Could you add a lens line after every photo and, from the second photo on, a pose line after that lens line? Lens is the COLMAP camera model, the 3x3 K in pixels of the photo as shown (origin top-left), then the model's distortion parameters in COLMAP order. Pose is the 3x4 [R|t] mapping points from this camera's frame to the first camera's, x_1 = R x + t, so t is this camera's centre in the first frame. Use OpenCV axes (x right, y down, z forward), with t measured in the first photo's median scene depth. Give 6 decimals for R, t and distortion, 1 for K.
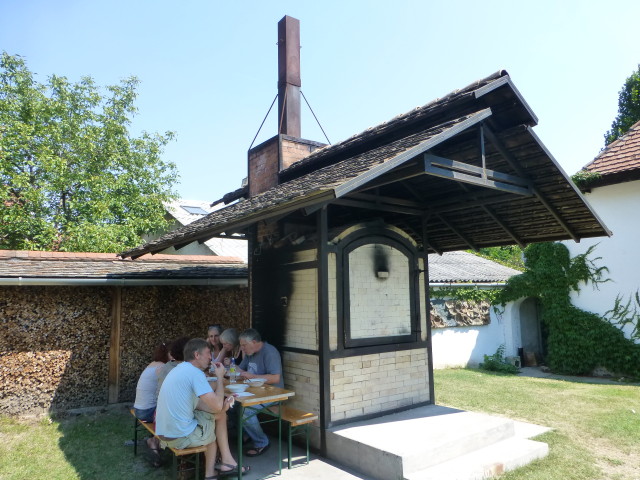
lens RADIAL K [[465.6, 0, 320.7], [0, 465.6, 240.8], [0, 0, 1]] dist [-0.033587, 0.004420]
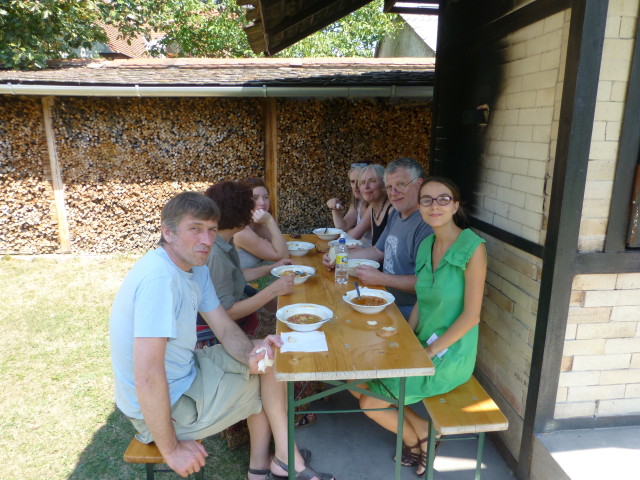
lens RADIAL K [[465.6, 0, 319.1], [0, 465.6, 239.6], [0, 0, 1]] dist [-0.033587, 0.004420]
pose [[0.852005, 0.141005, -0.504188, 0.020093], [0.042724, 0.941109, 0.335394, 0.072213], [0.521788, -0.307298, 0.795805, 0.446190]]
